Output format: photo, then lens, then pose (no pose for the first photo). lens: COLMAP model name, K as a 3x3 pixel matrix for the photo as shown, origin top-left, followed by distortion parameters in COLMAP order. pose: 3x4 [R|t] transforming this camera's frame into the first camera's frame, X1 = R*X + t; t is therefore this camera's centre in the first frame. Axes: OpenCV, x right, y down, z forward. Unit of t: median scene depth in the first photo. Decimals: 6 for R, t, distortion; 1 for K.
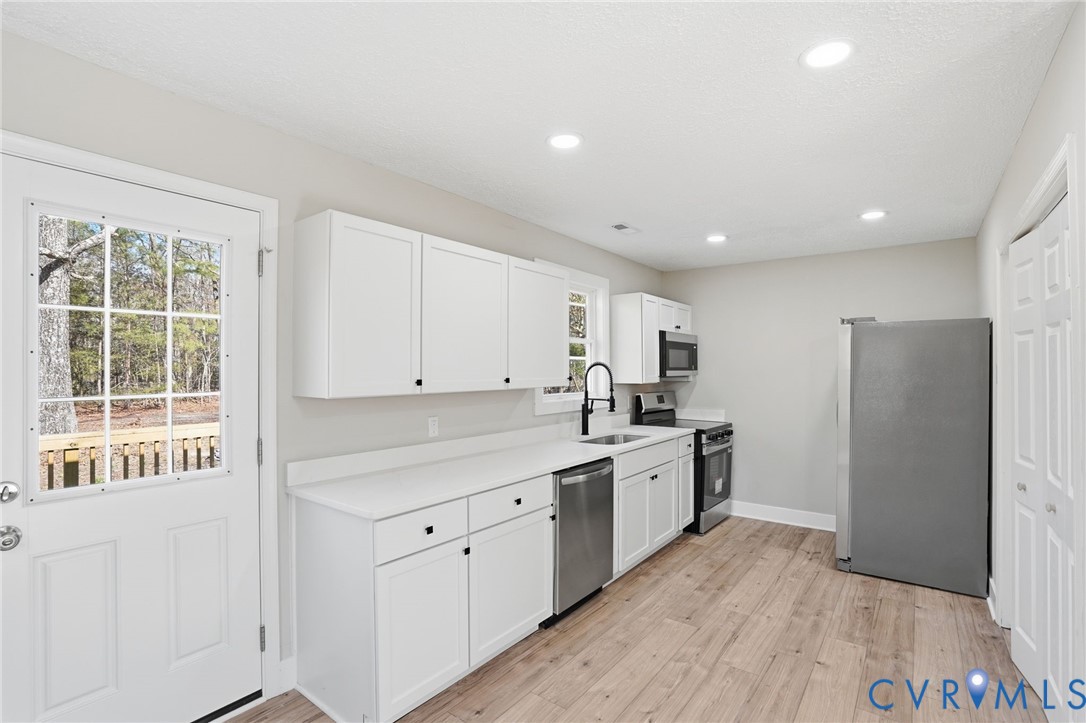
lens RADIAL K [[502.4, 0, 543.3], [0, 502.4, 368.3], [0, 0, 1]] dist [-0.040383, 0.000127]
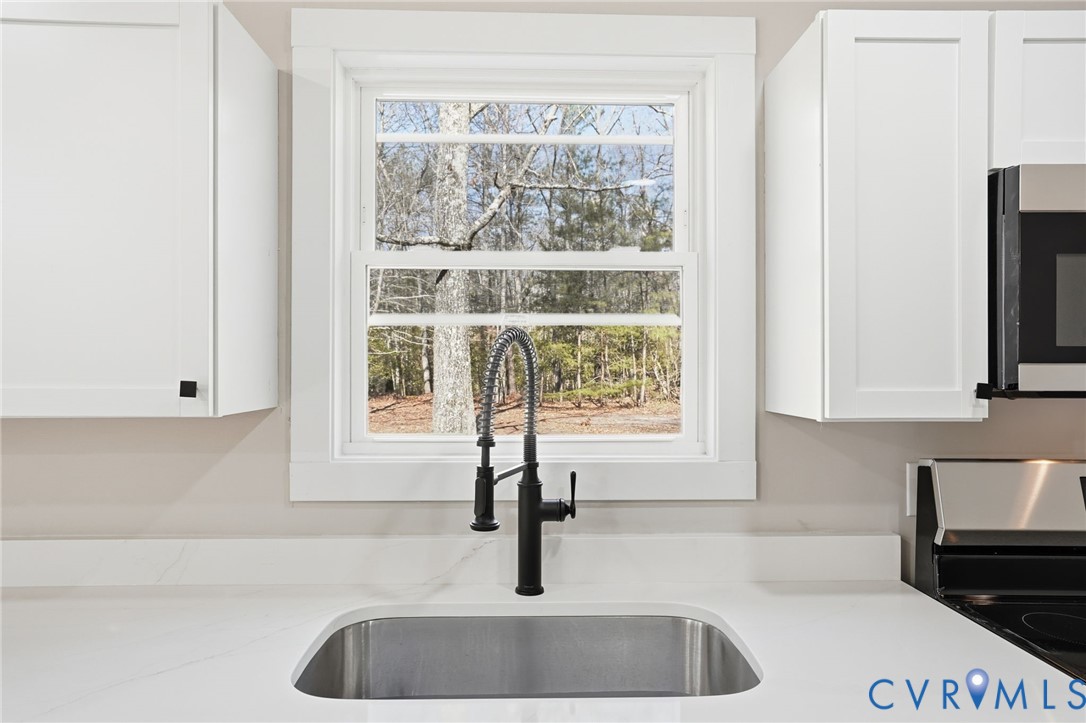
lens RADIAL K [[677.4, 0, 543.0], [0, 677.4, 361.5], [0, 0, 1]] dist [-0.004837, -0.000167]
pose [[0.621574, -0.000877, -0.783355, 0.338472], [0.000012, 0.999999, -0.001111, 0.004148], [0.783355, 0.000681, 0.621574, 0.681260]]
